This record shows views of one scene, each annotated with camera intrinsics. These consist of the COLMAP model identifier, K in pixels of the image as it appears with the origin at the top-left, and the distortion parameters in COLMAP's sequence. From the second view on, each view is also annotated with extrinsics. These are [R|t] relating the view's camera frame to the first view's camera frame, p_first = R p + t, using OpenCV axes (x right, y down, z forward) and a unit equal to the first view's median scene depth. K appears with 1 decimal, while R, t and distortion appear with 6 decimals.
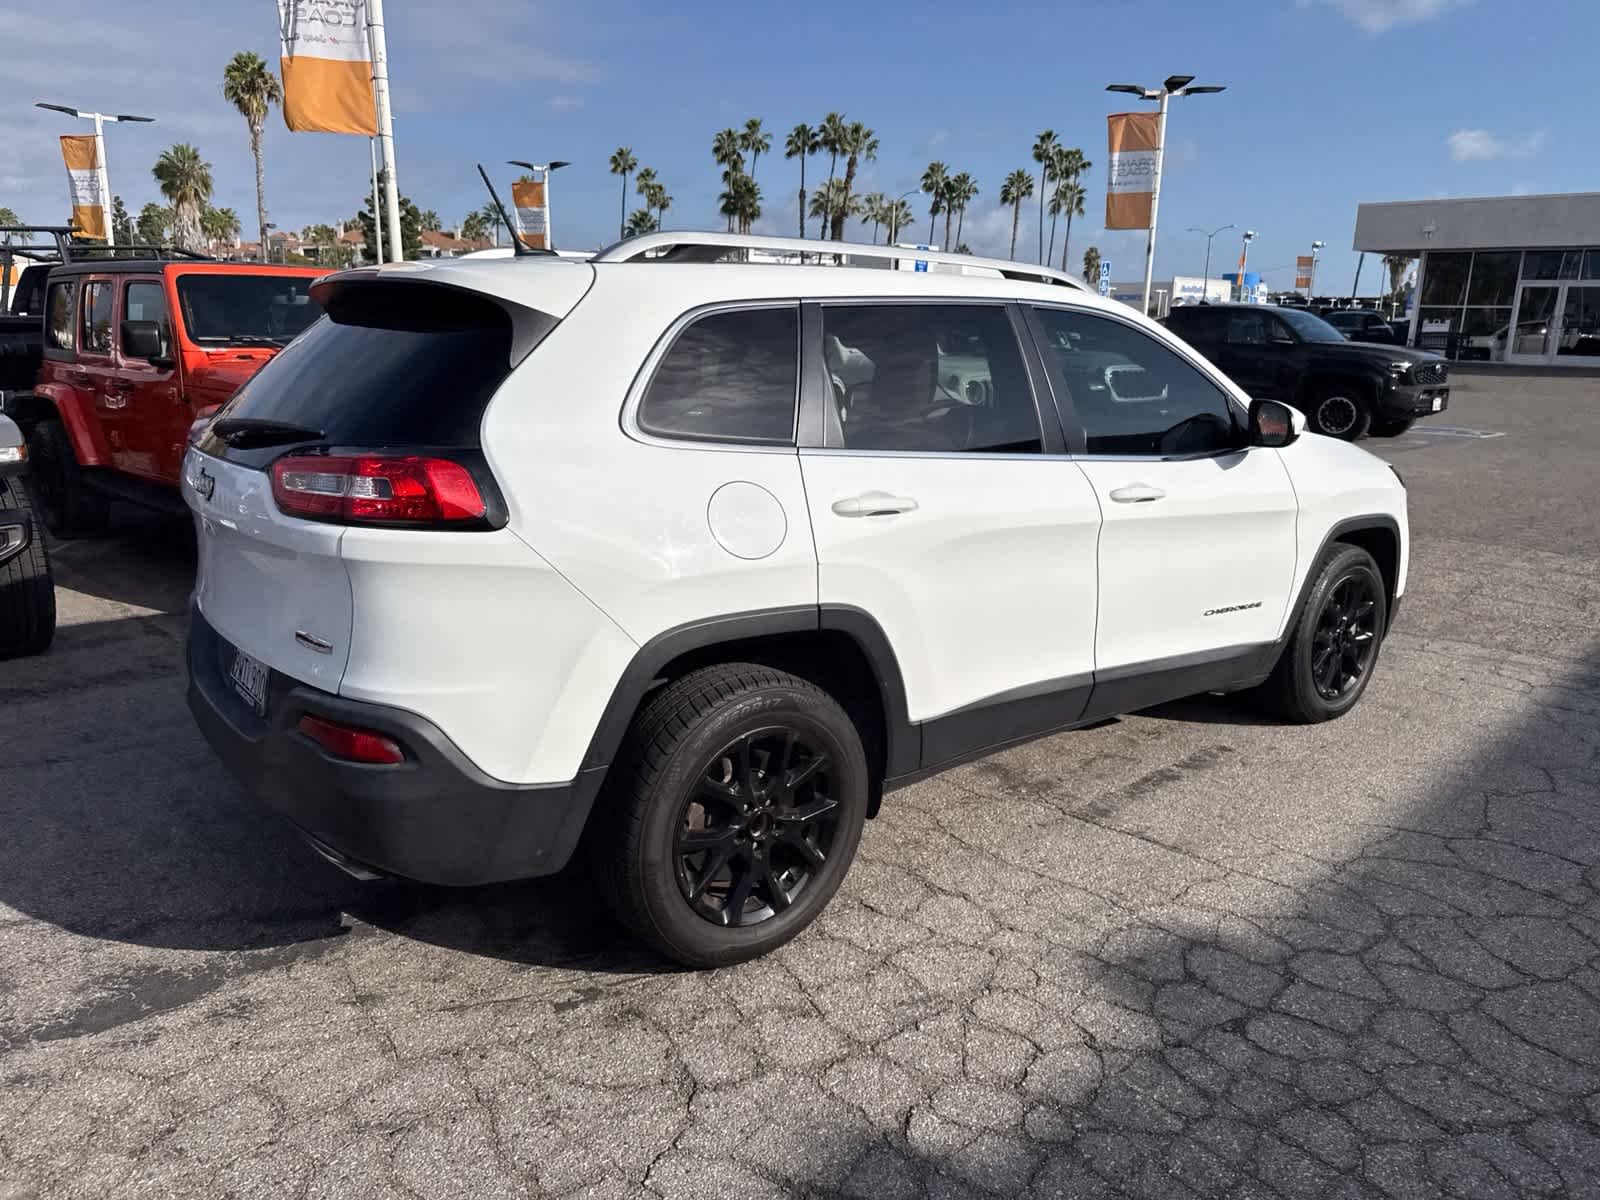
lens RADIAL K [[1122.6, 0, 800.2], [0, 1122.6, 609.3], [0, 0, 1]] dist [0.033877, -0.044045]
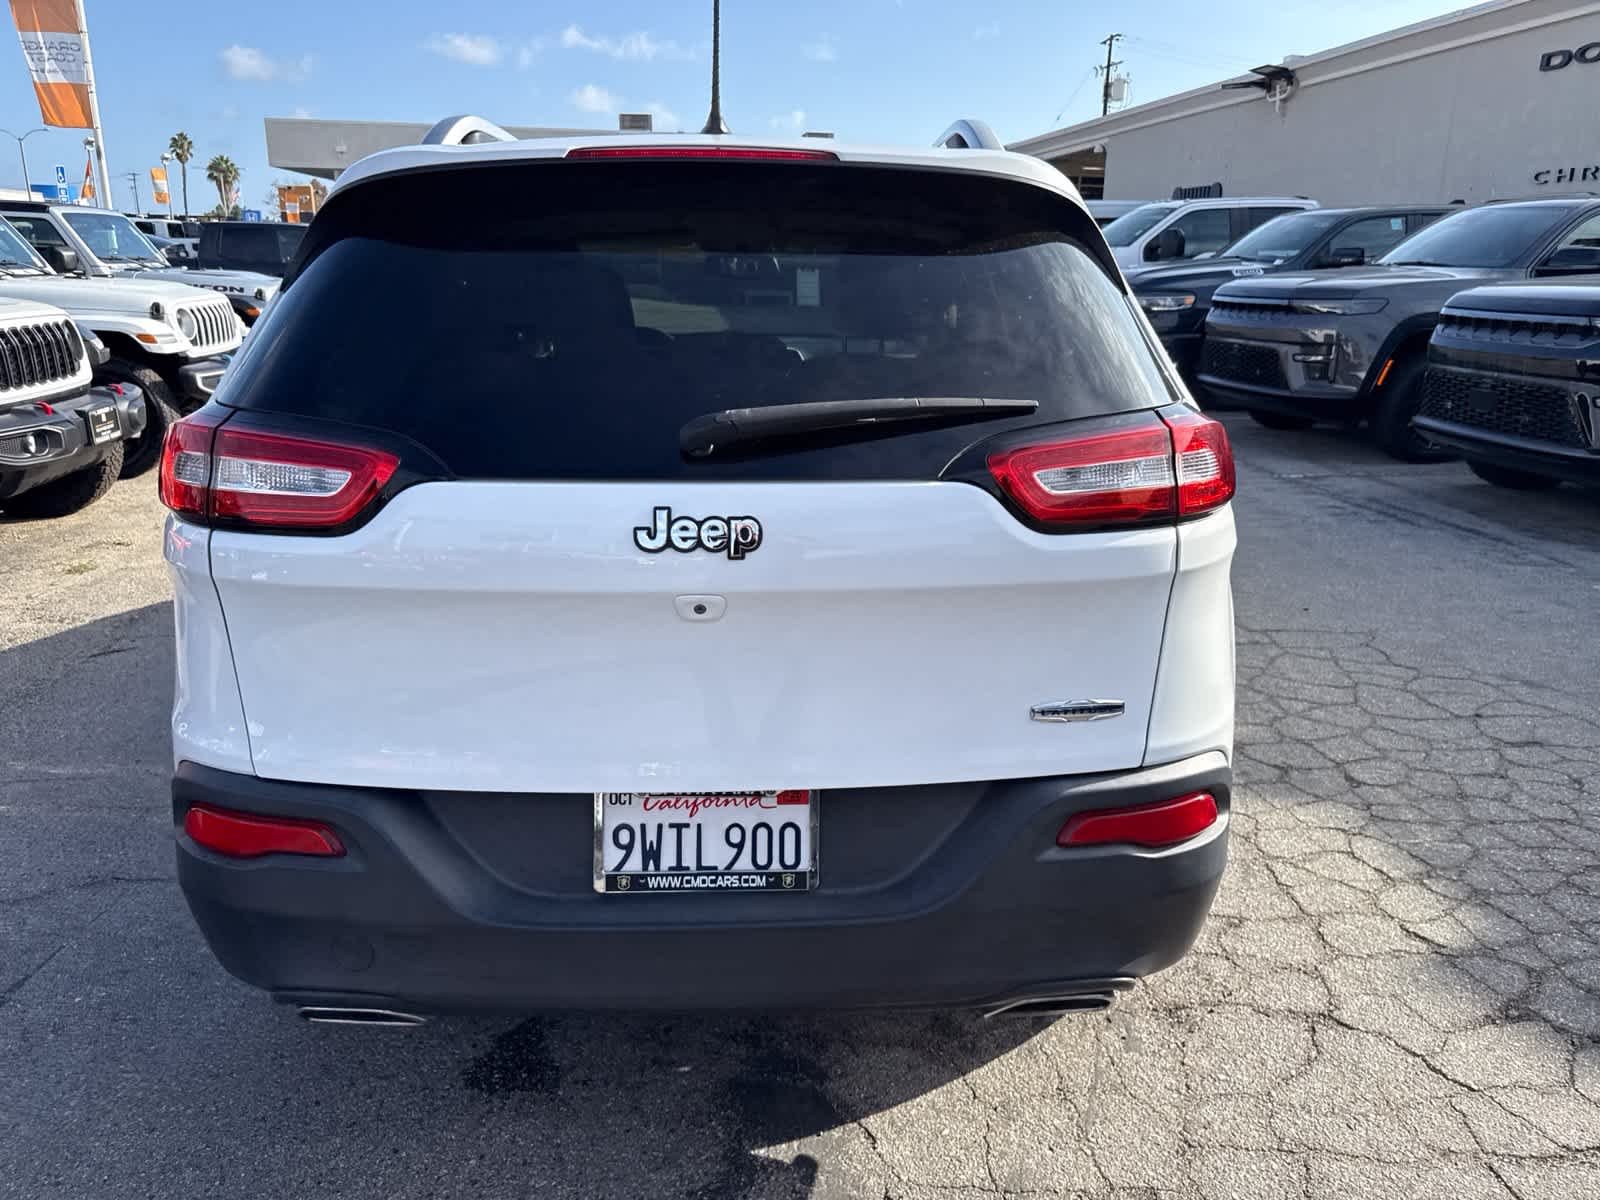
lens RADIAL K [[1138.3, 0, 803.9], [0, 1138.3, 595.2], [0, 0, 1]] dist [0.002831, -0.005005]
pose [[0.604862, -0.233429, 0.761349, -0.565754], [0.193345, 0.970513, 0.143954, -0.092590], [-0.772502, 0.060131, 0.632159, 0.375571]]
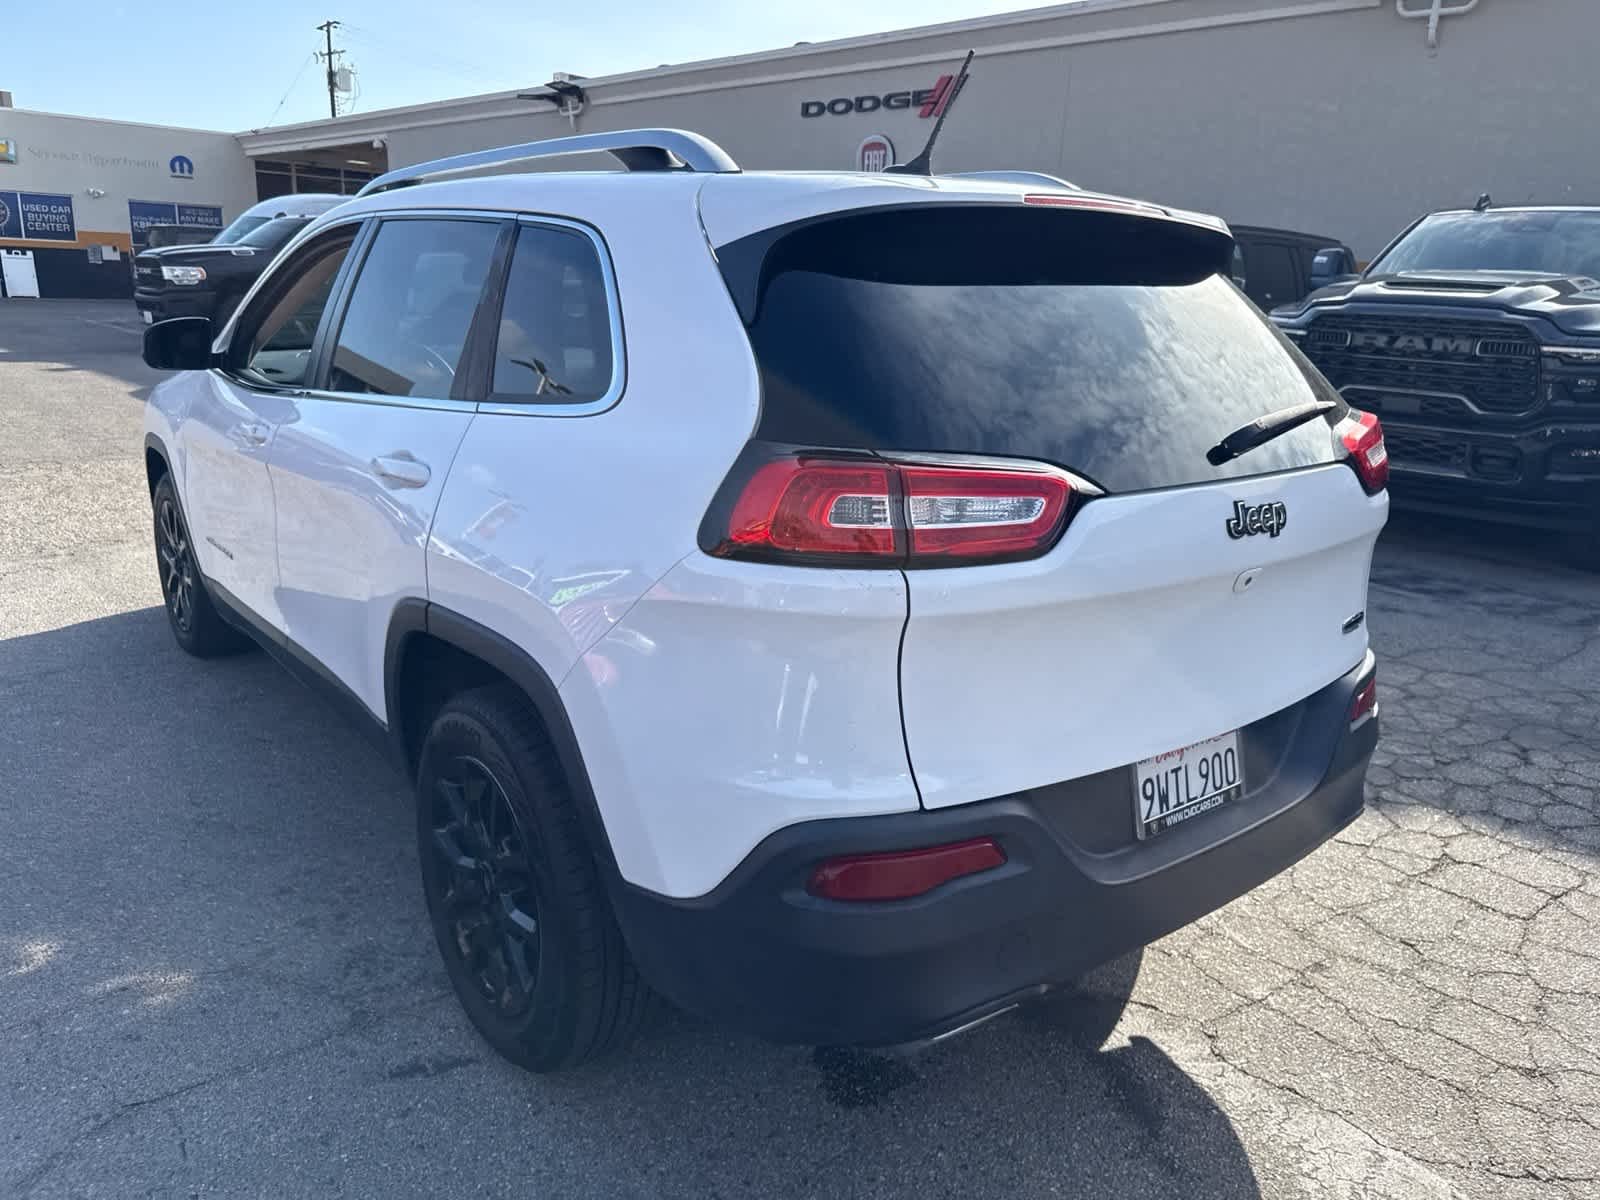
lens RADIAL K [[1132.4, 0, 804.6], [0, 1132.4, 613.1], [0, 0, 1]] dist [0.005163, -0.007177]
pose [[0.015621, -0.296618, 0.954868, -0.735599], [0.206095, 0.935433, 0.287210, -0.190469], [-0.978407, 0.192307, 0.075744, 0.751405]]
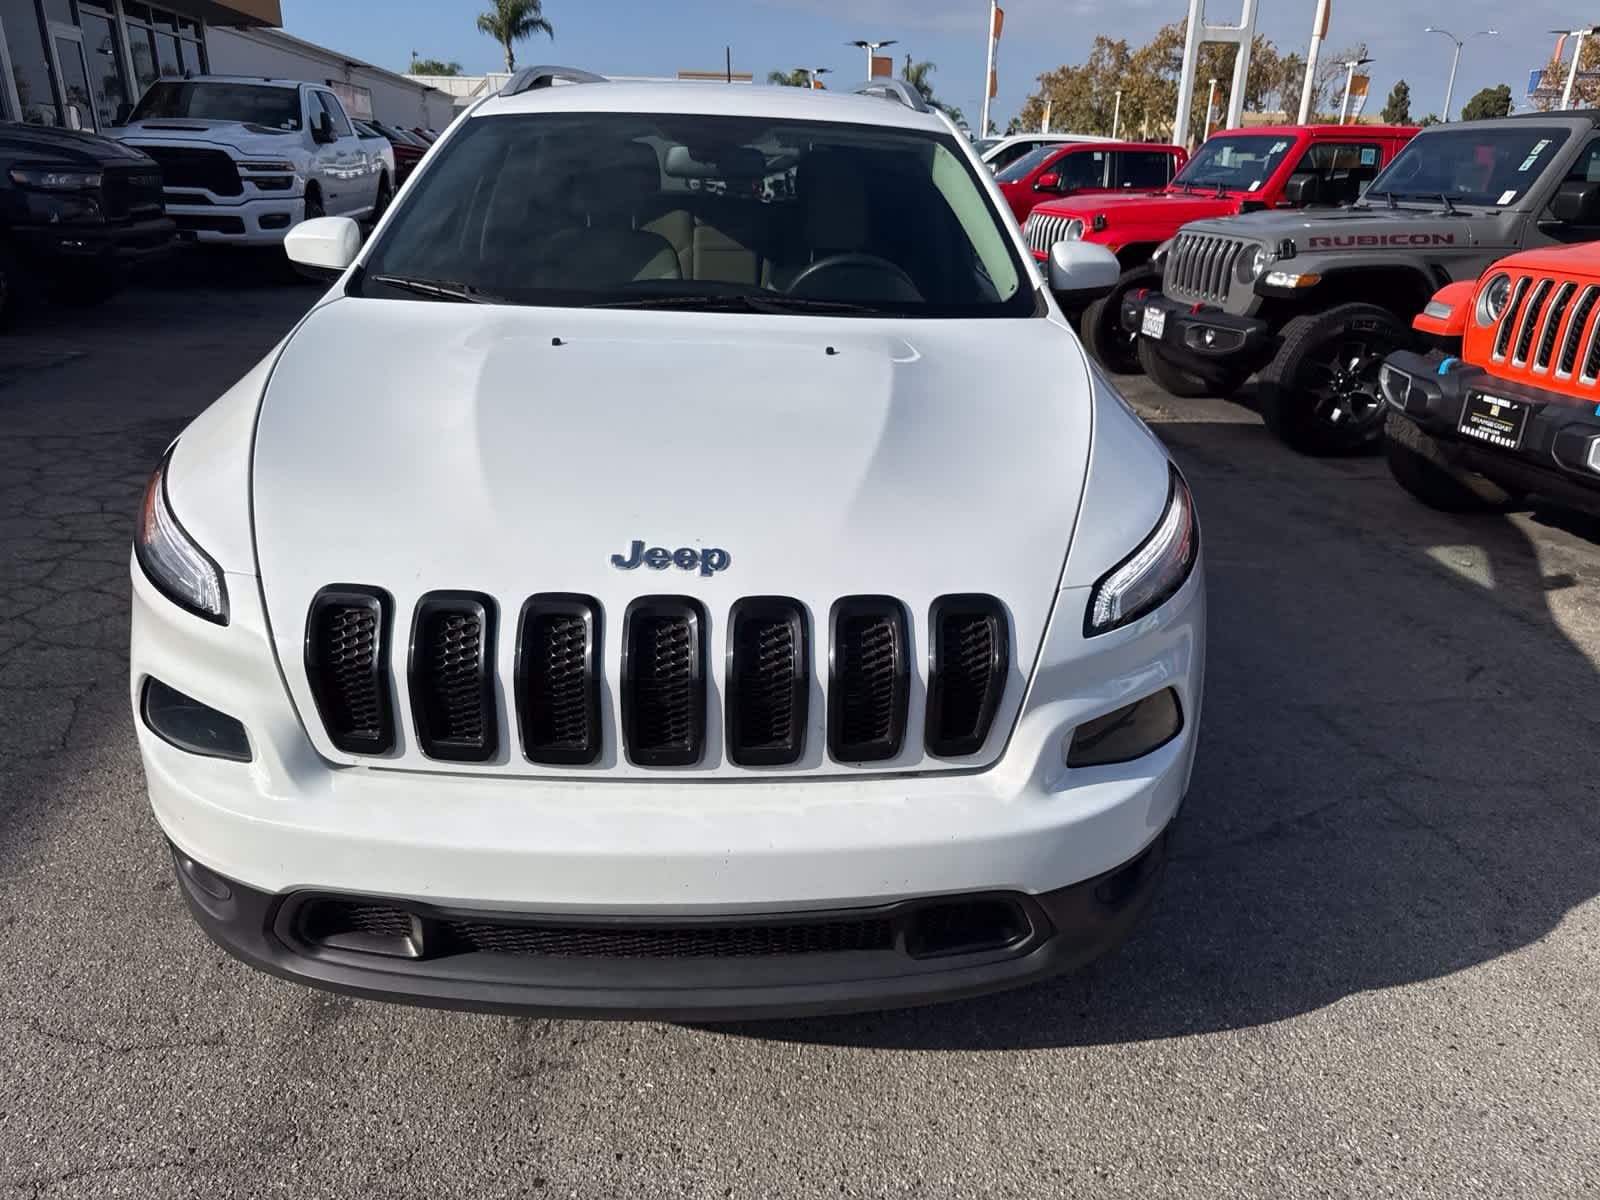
lens RADIAL K [[1135.5, 0, 804.4], [0, 1135.5, 607.8], [0, 0, 1]] dist [0.005161, -0.009290]
pose [[-0.595238, 0.265251, -0.758507, 0.759456], [-0.230481, 0.847925, 0.477391, -0.347137], [0.769786, 0.458983, -0.443582, 1.477587]]
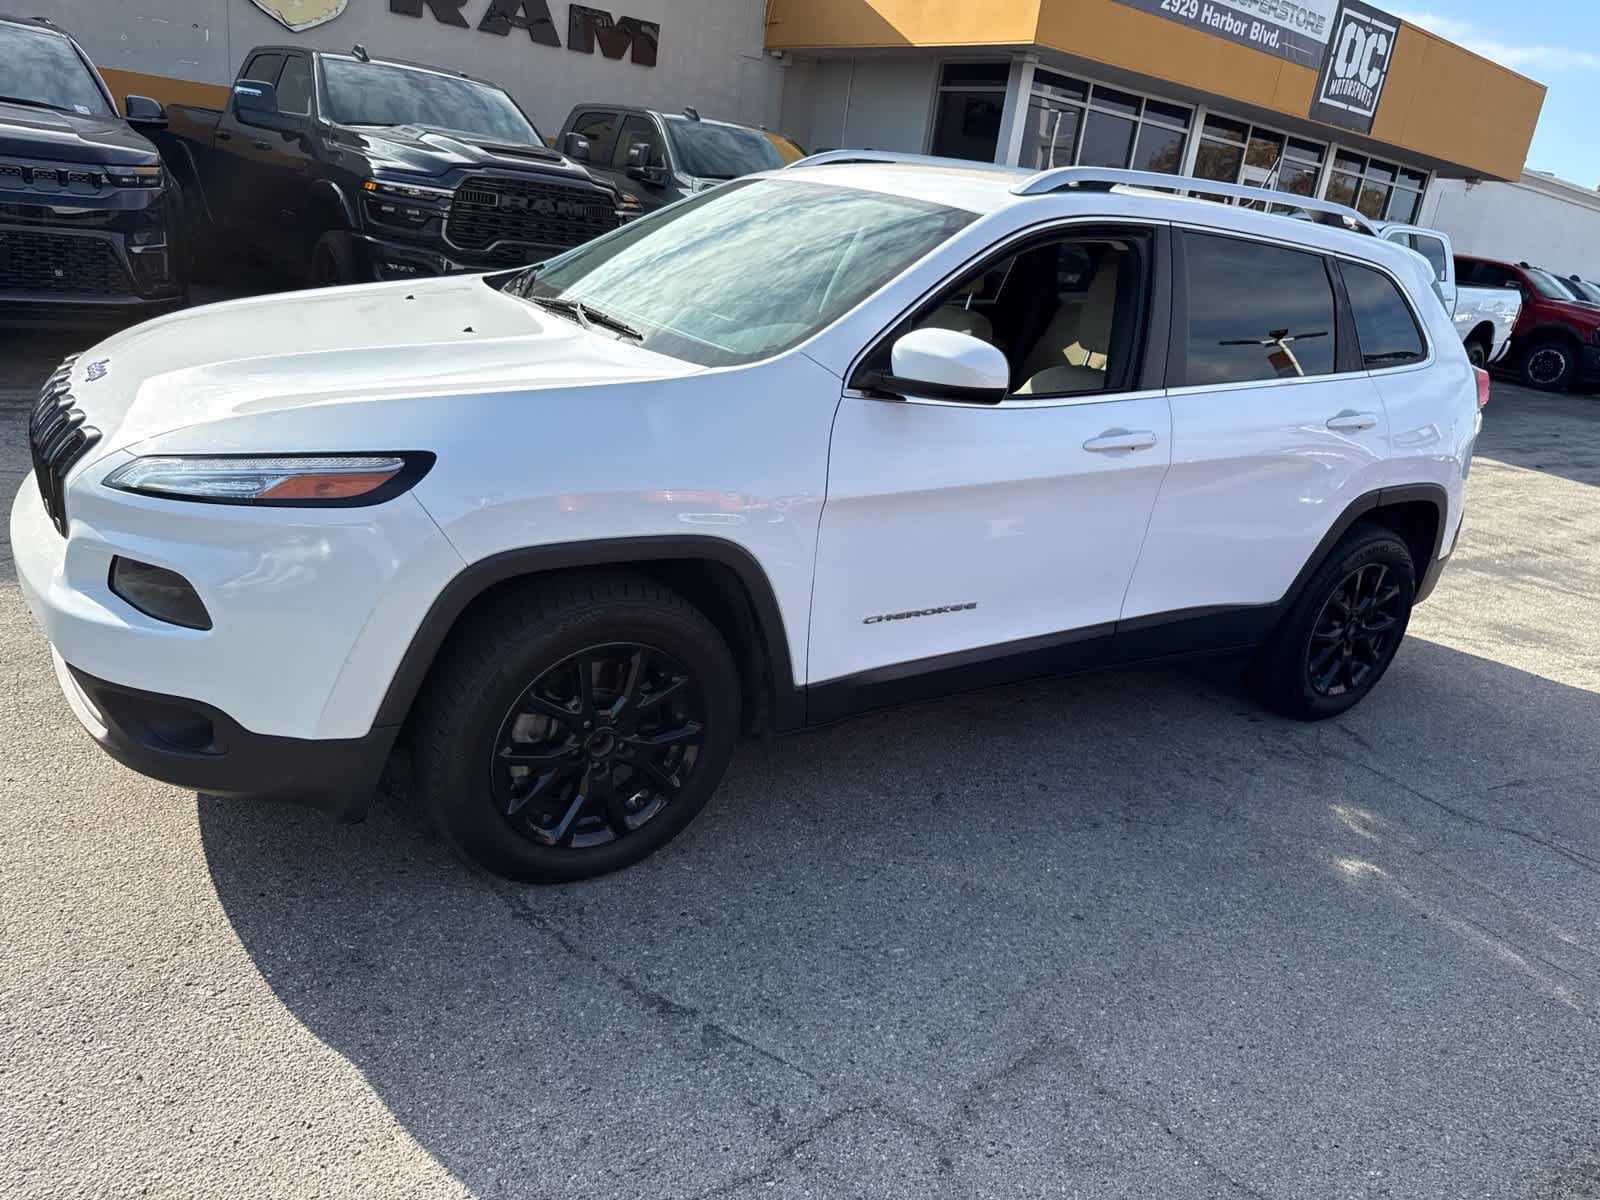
lens RADIAL K [[1122.6, 0, 800.2], [0, 1122.6, 609.3], [0, 0, 1]] dist [0.033877, -0.044045]
pose [[-0.983112, -0.171987, 0.062548, 0.094855], [-0.108826, 0.824188, 0.555762, -0.442664], [-0.147135, 0.539569, -0.828985, 1.776537]]
